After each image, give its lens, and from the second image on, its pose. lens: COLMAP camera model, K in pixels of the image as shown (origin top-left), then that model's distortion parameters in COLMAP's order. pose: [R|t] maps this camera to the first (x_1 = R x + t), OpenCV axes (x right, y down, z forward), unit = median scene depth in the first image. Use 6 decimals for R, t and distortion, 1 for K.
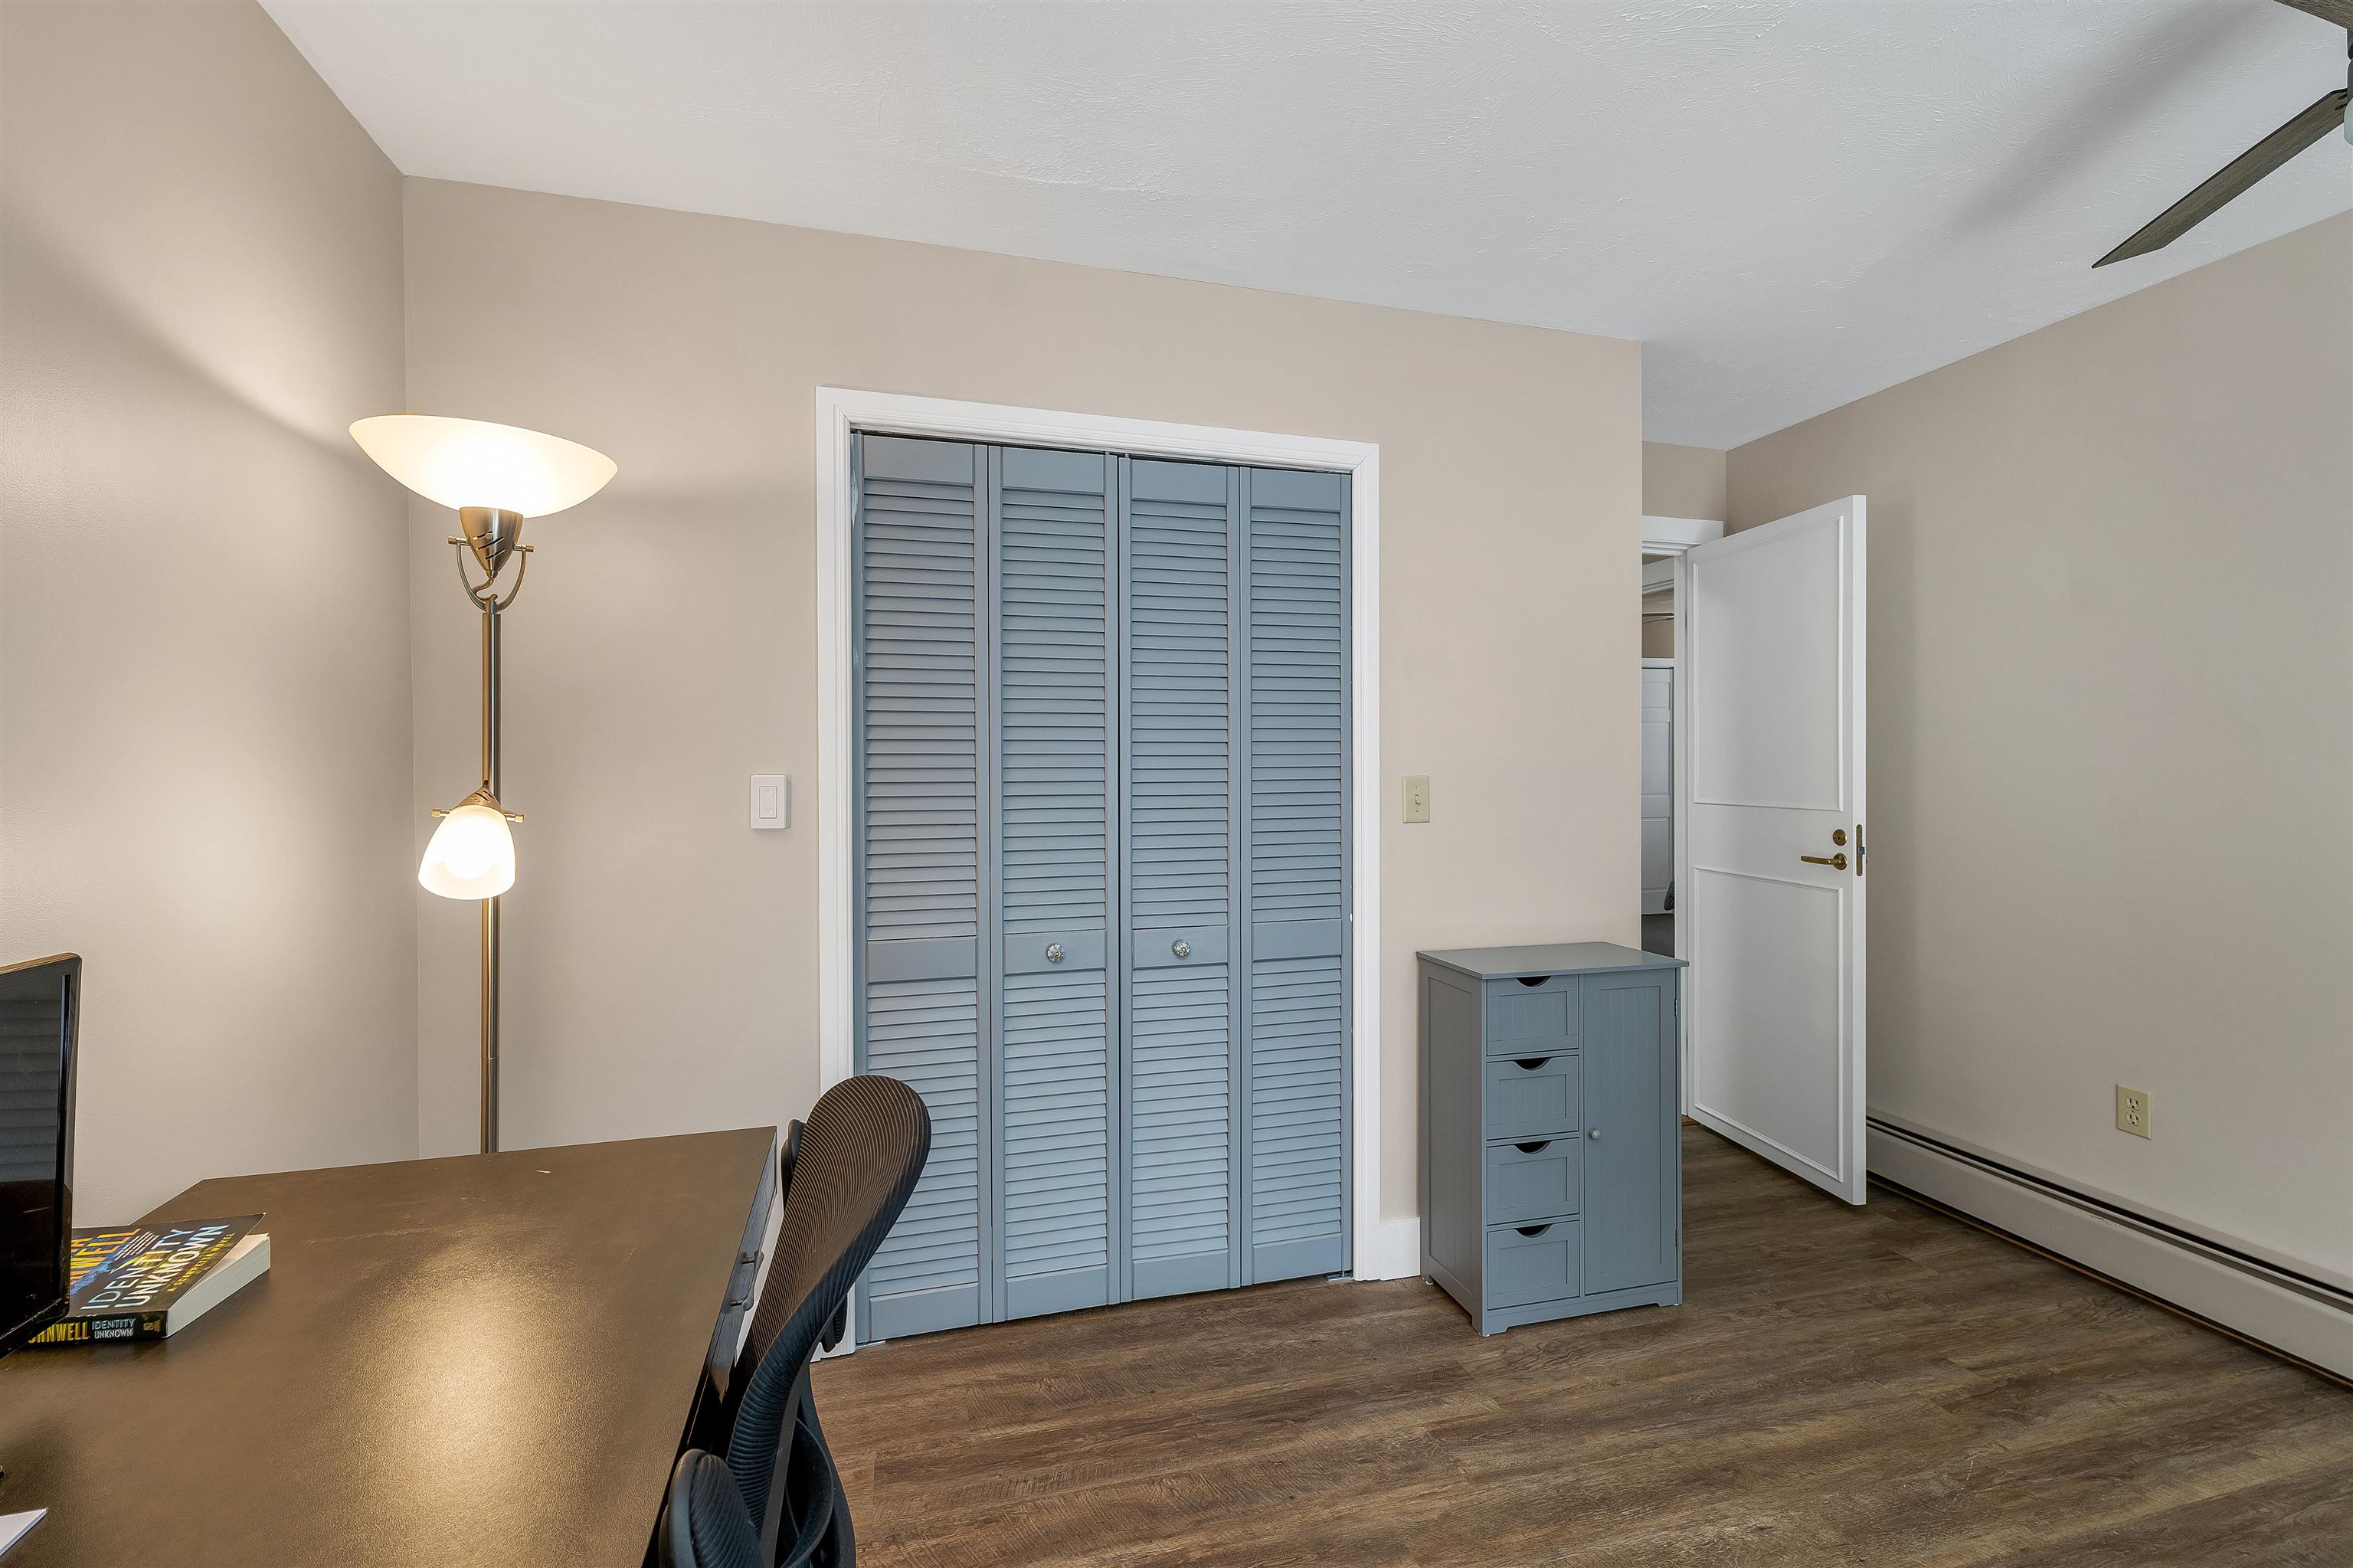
lens RADIAL K [[981.4, 0, 1161.6], [0, 981.4, 768.3], [0, 0, 1]] dist [0.000482, 0.000169]
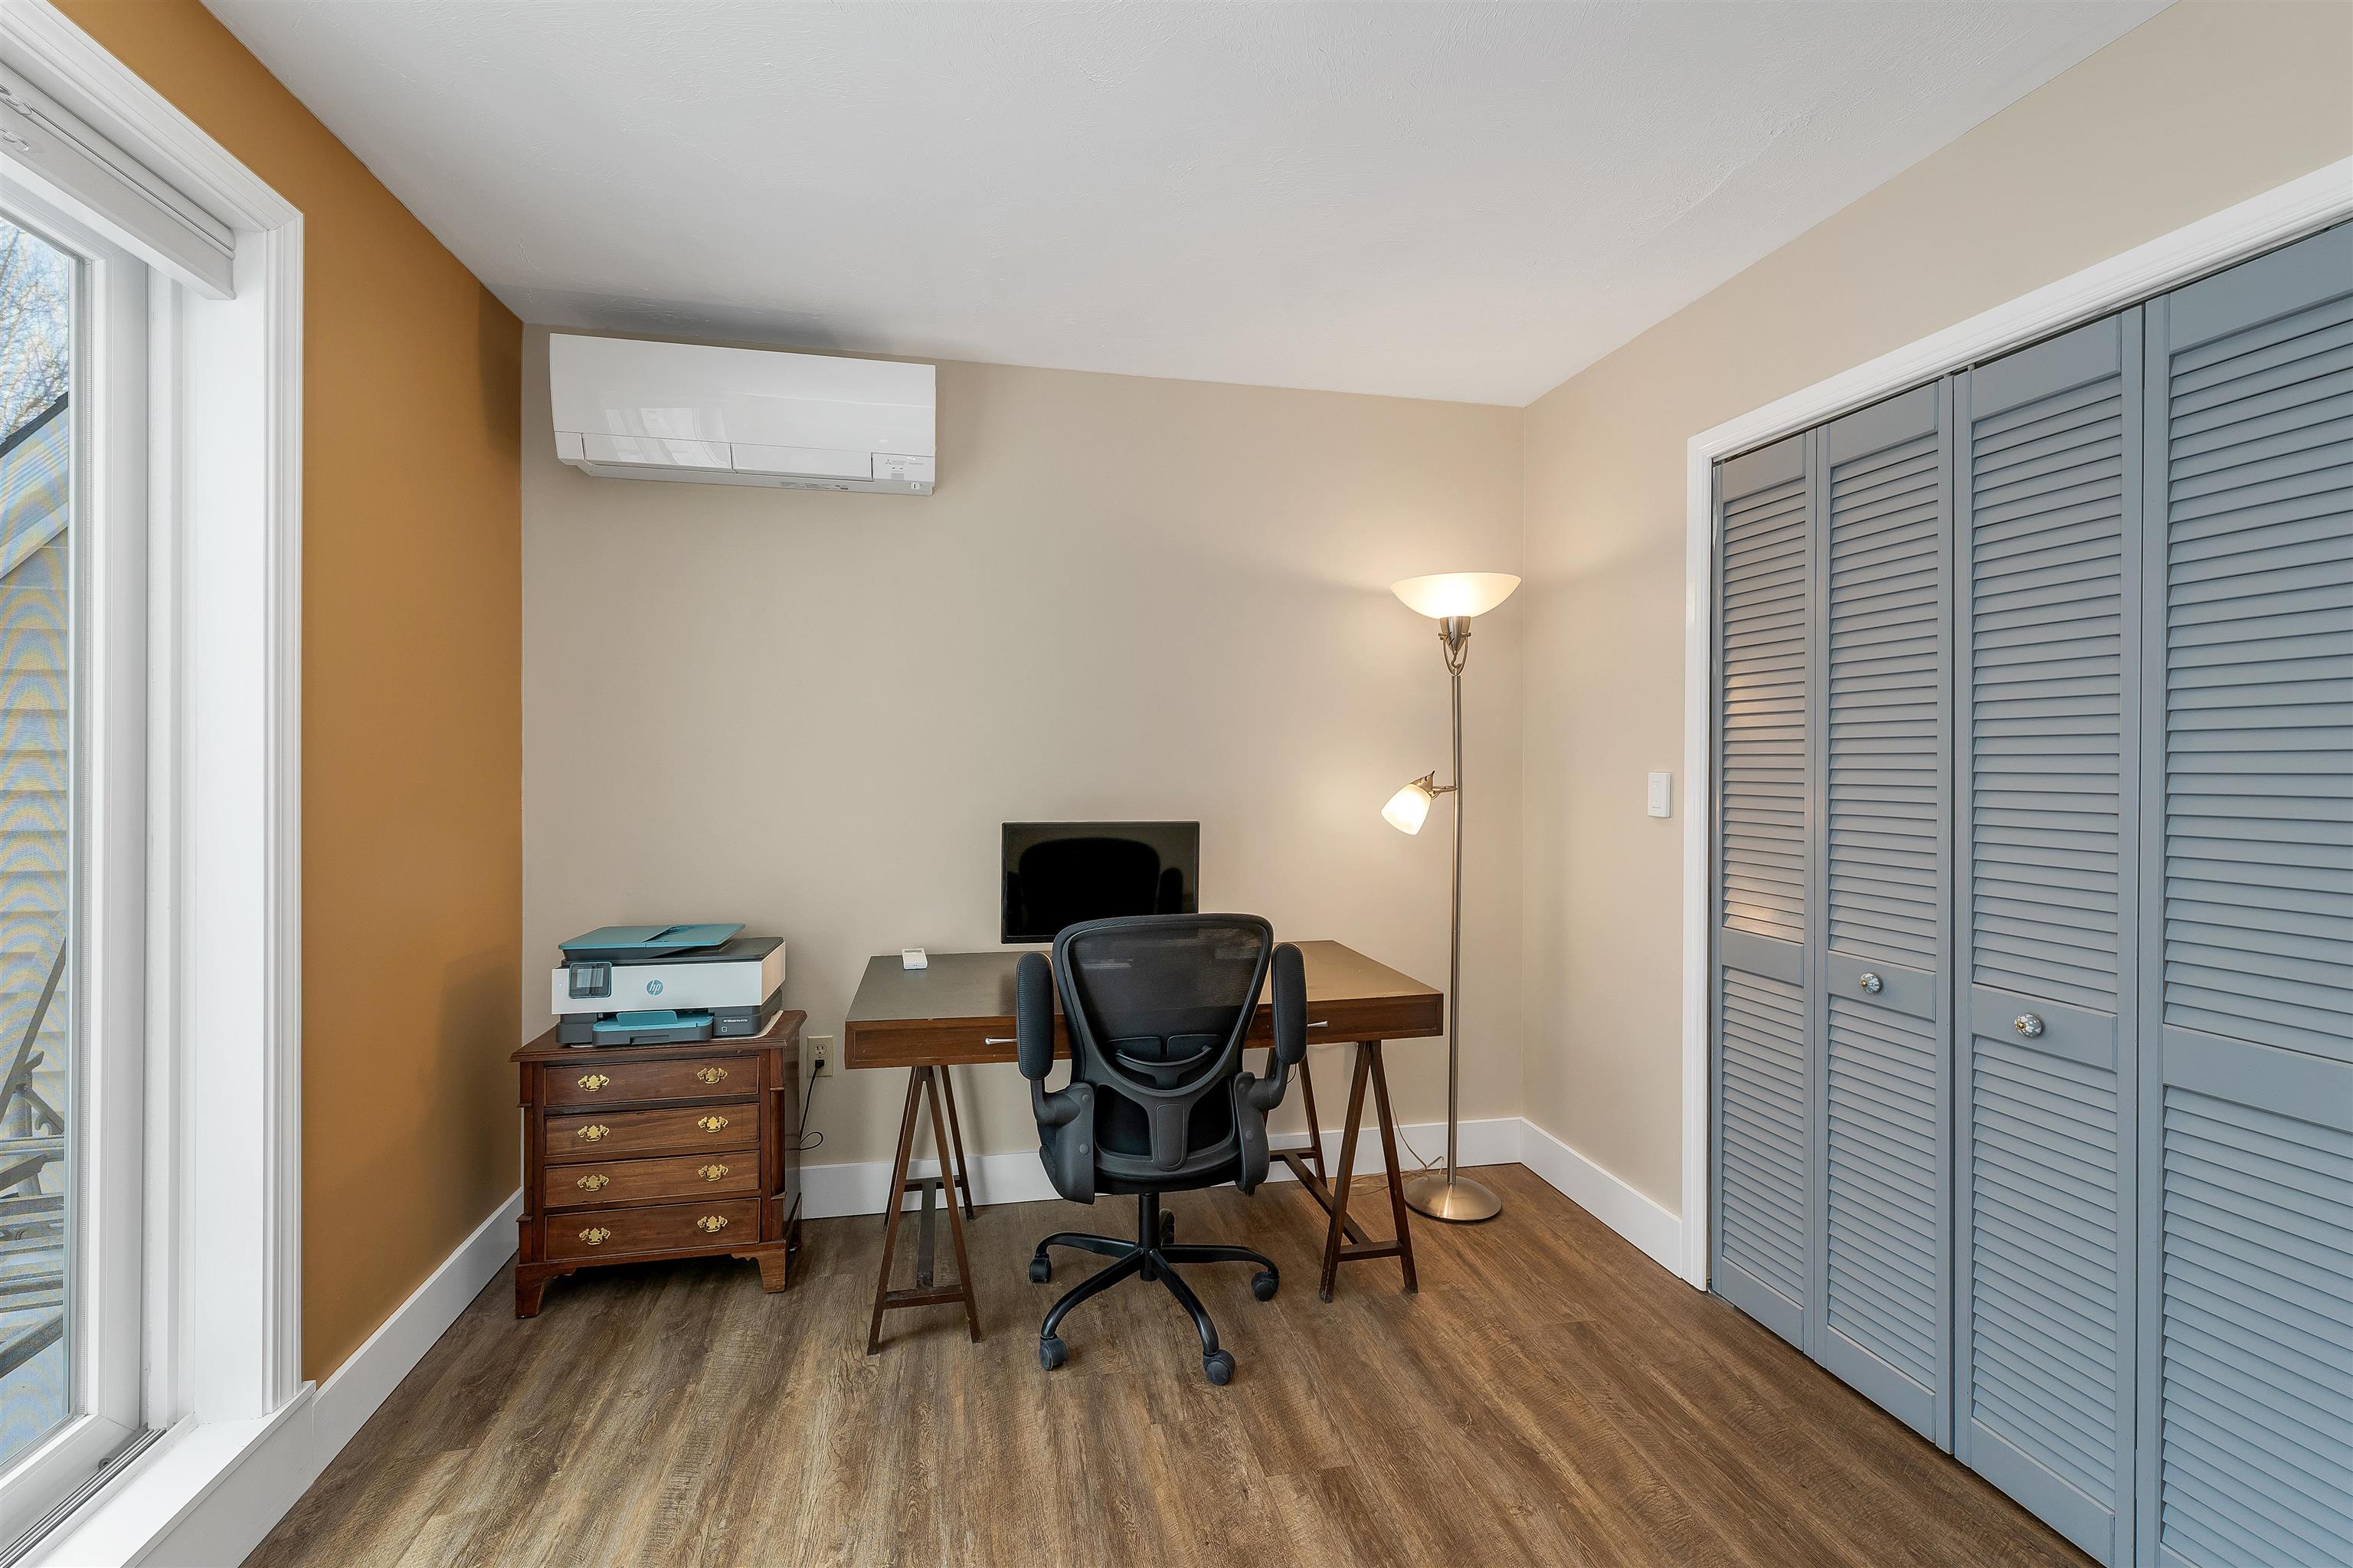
lens RADIAL K [[981.4, 0, 1161.6], [0, 981.4, 768.3], [0, 0, 1]] dist [0.000482, 0.000169]
pose [[-0.056887, 0.011582, -0.998313, 0.840289], [-0.006930, 0.999904, 0.011995, -0.009642], [0.998357, 0.007601, -0.056801, 0.448781]]
